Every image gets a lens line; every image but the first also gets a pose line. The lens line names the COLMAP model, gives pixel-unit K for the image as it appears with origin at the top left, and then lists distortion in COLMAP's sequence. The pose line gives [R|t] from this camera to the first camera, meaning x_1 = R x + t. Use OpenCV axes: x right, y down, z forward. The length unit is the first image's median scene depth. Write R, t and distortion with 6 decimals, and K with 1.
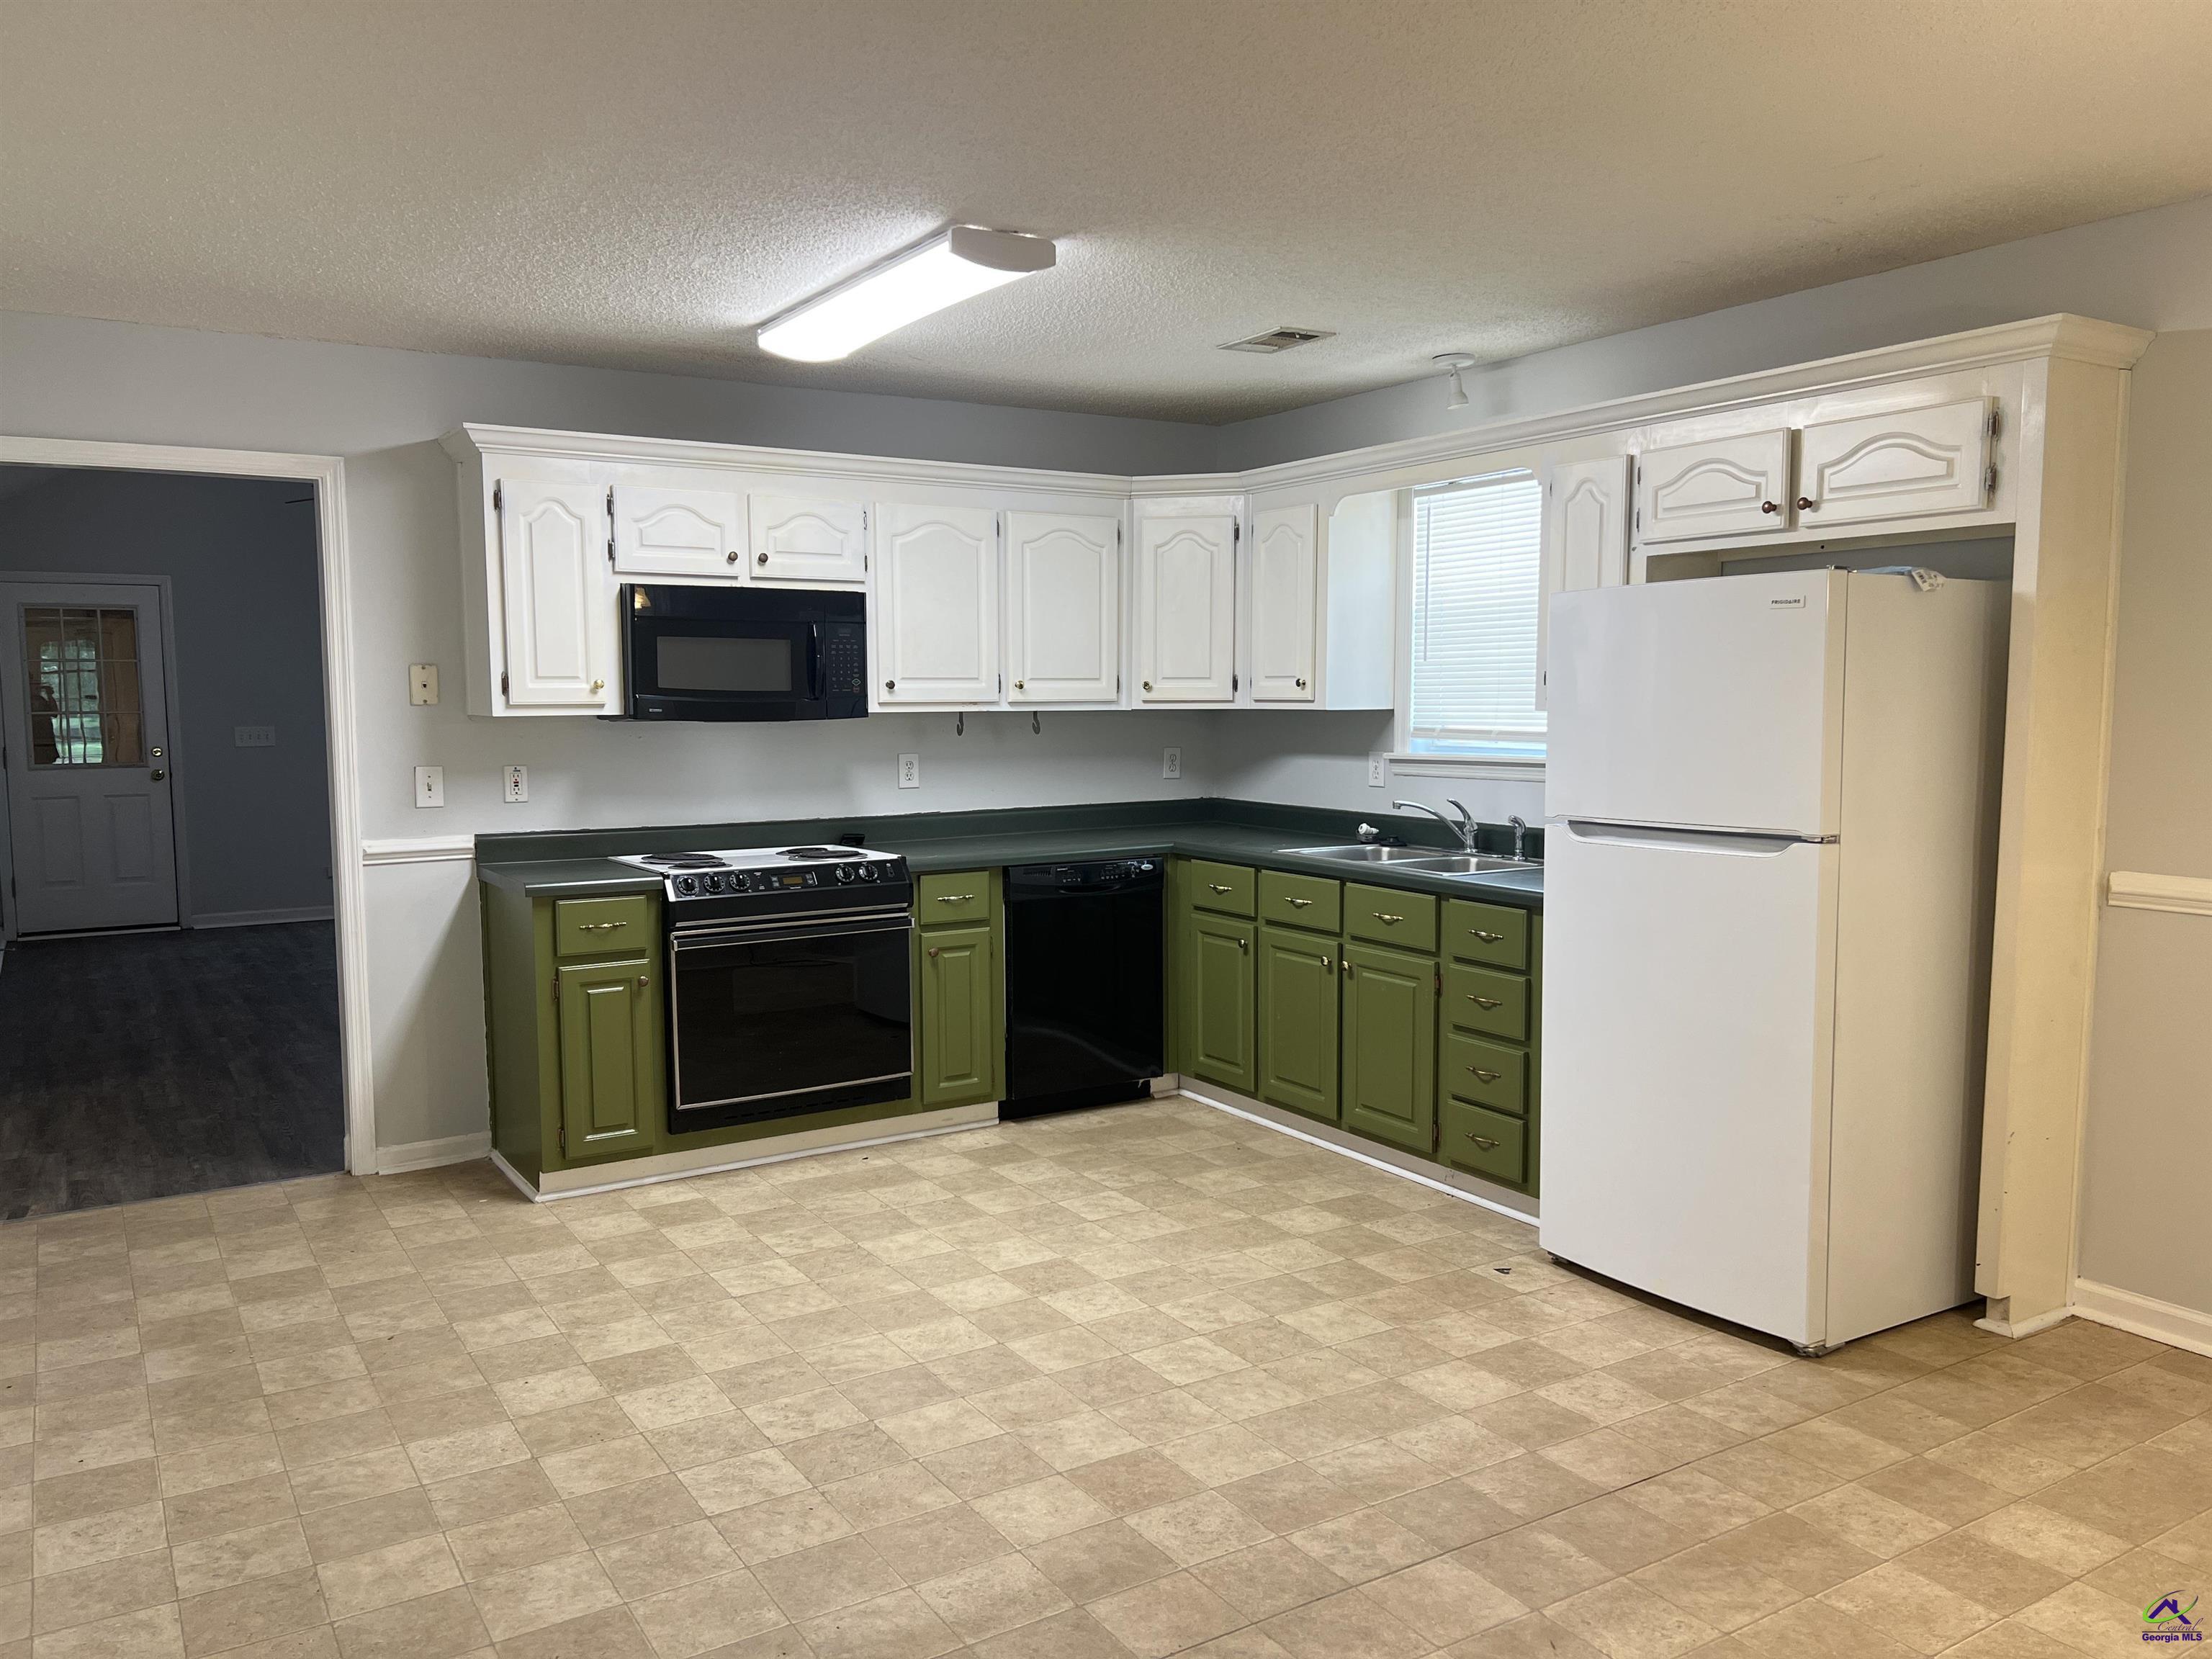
lens RADIAL K [[1685.1, 0, 1091.5], [0, 1685.1, 837.6], [0, 0, 1]] dist [0.069495, -0.068431]
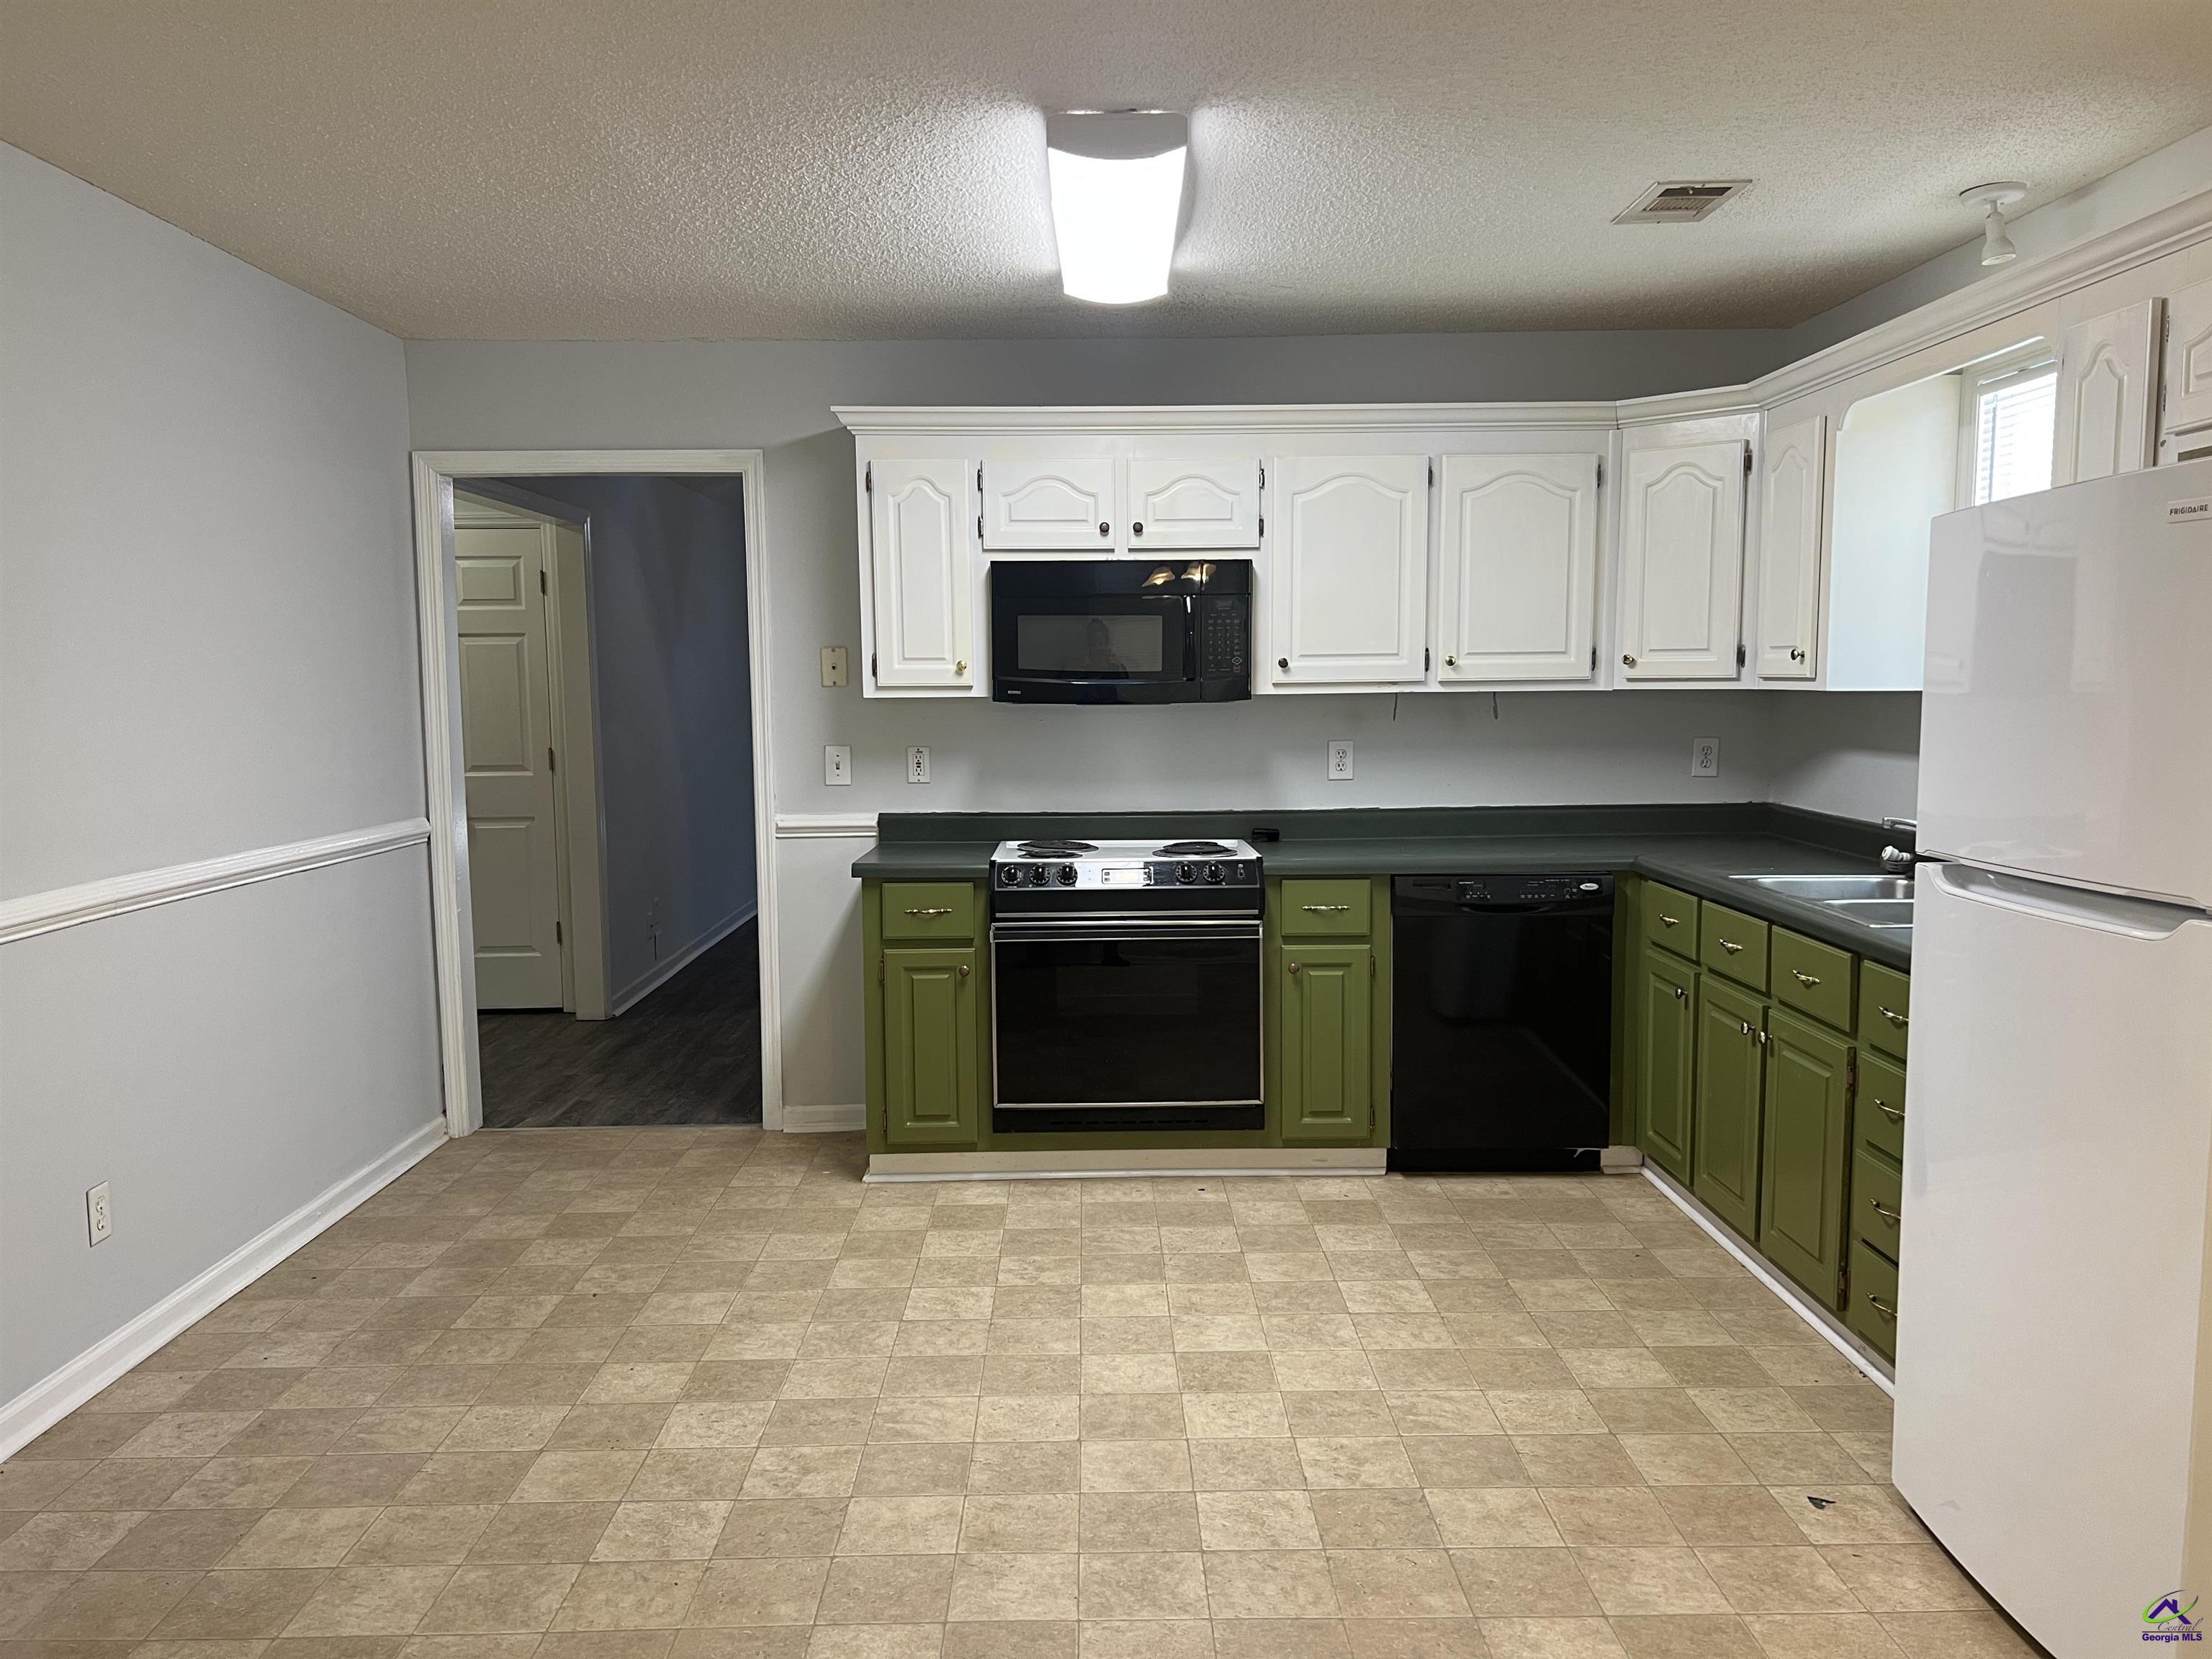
lens RADIAL K [[1685.1, 0, 1087.4], [0, 1685.1, 834.4], [0, 0, 1]] dist [0.069495, -0.068431]
pose [[0.853908, 0.046619, -0.518332, 0.314817], [-0.041396, 0.998908, 0.021647, -0.018864], [0.518775, 0.002972, 0.854905, 0.231394]]
